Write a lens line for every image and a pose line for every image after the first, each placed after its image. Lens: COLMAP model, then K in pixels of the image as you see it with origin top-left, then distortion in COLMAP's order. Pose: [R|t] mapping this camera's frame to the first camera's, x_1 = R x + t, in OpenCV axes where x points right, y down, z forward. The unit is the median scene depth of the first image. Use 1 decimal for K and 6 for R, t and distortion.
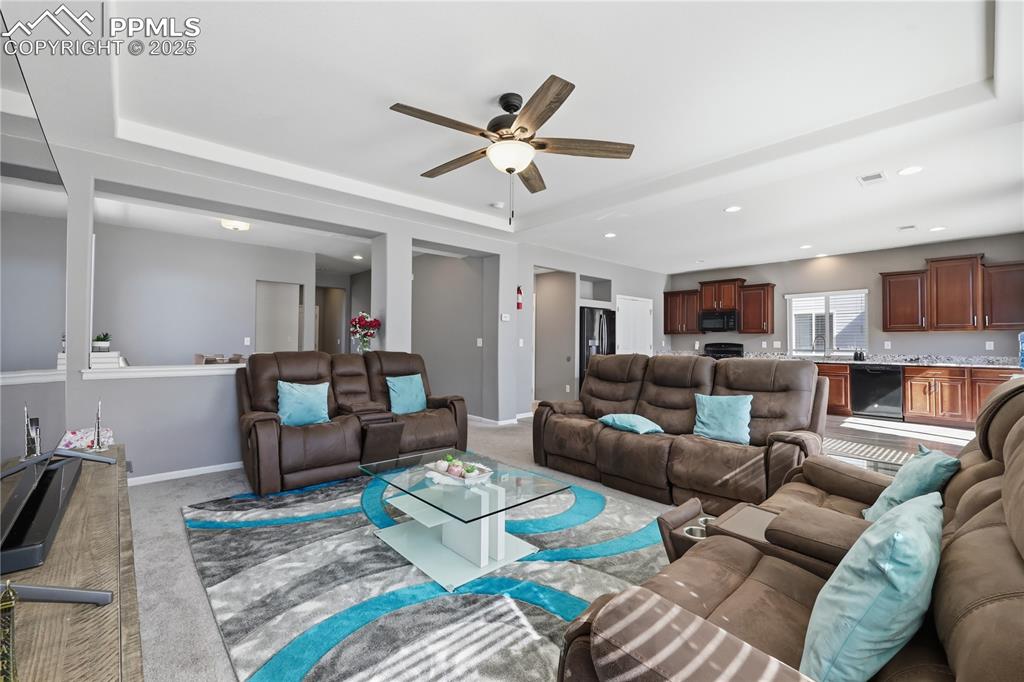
lens RADIAL K [[416.5, 0, 512.9], [0, 416.5, 336.6], [0, 0, 1]] dist [-0.001870, -0.000016]
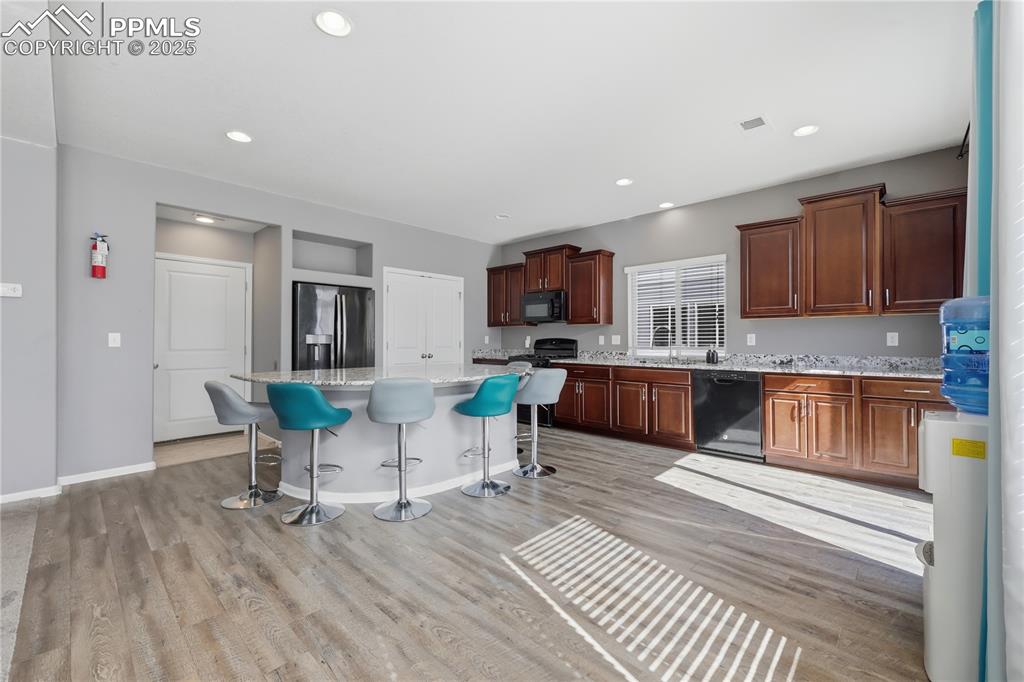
lens RADIAL K [[416.5, 0, 512.4], [0, 416.5, 339.5], [0, 0, 1]] dist [-0.001870, -0.000016]
pose [[0.996583, -0.007525, 0.082256, 0.480366], [0.006391, 0.999881, 0.014048, 0.009064], [-0.082352, -0.013474, 0.996512, 0.389154]]
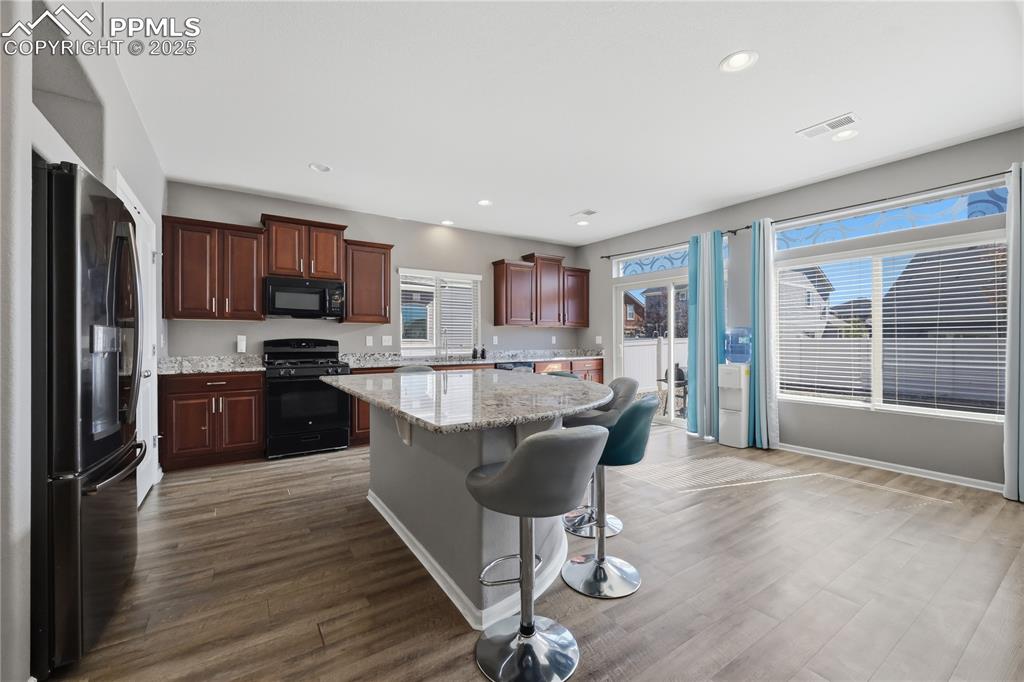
lens RADIAL K [[416.5, 0, 512.6], [0, 416.5, 339.6], [0, 0, 1]] dist [-0.001870, -0.000016]
pose [[0.143587, -0.002948, 0.989633, 0.011995], [-0.009692, 0.999943, 0.004385, 0.014760], [-0.989590, -0.010222, 0.143550, 0.834581]]
